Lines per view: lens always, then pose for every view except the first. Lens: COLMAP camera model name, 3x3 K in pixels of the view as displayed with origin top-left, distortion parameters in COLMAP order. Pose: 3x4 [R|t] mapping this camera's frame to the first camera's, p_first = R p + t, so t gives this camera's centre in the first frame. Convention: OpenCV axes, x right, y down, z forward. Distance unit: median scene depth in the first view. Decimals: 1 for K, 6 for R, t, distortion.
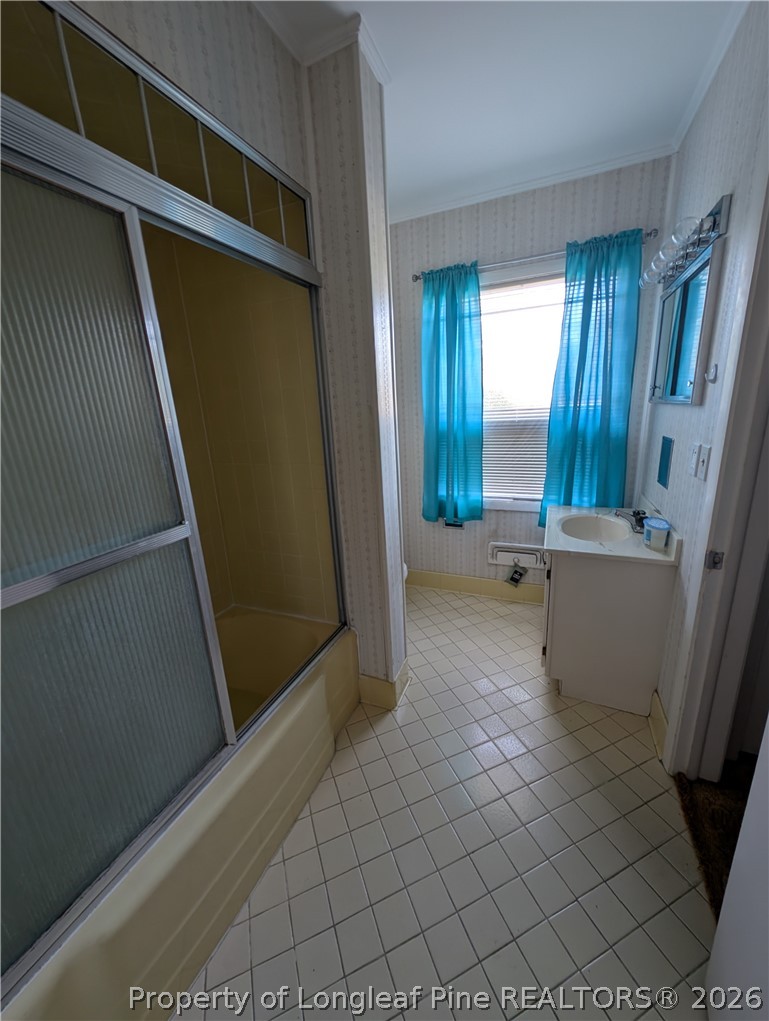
lens RADIAL K [[381.4, 0, 384.5], [0, 381.4, 510.5], [0, 0, 1]] dist [0.000412, -0.008748]
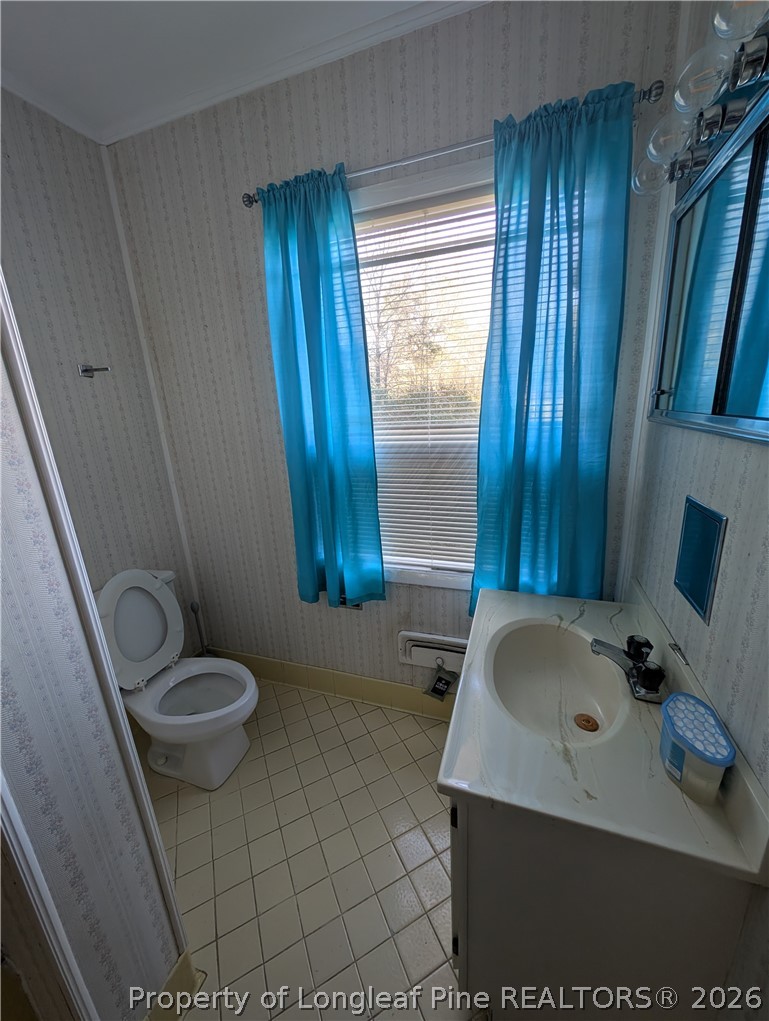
lens RADIAL K [[386.8, 0, 386.6], [0, 386.8, 505.9], [0, 0, 1]] dist [-0.001314, -0.000417]
pose [[0.996921, -0.018053, 0.076312, 0.258271], [0.018675, 0.999798, -0.007443, -0.151433], [-0.076162, 0.008845, 0.997056, 0.441748]]
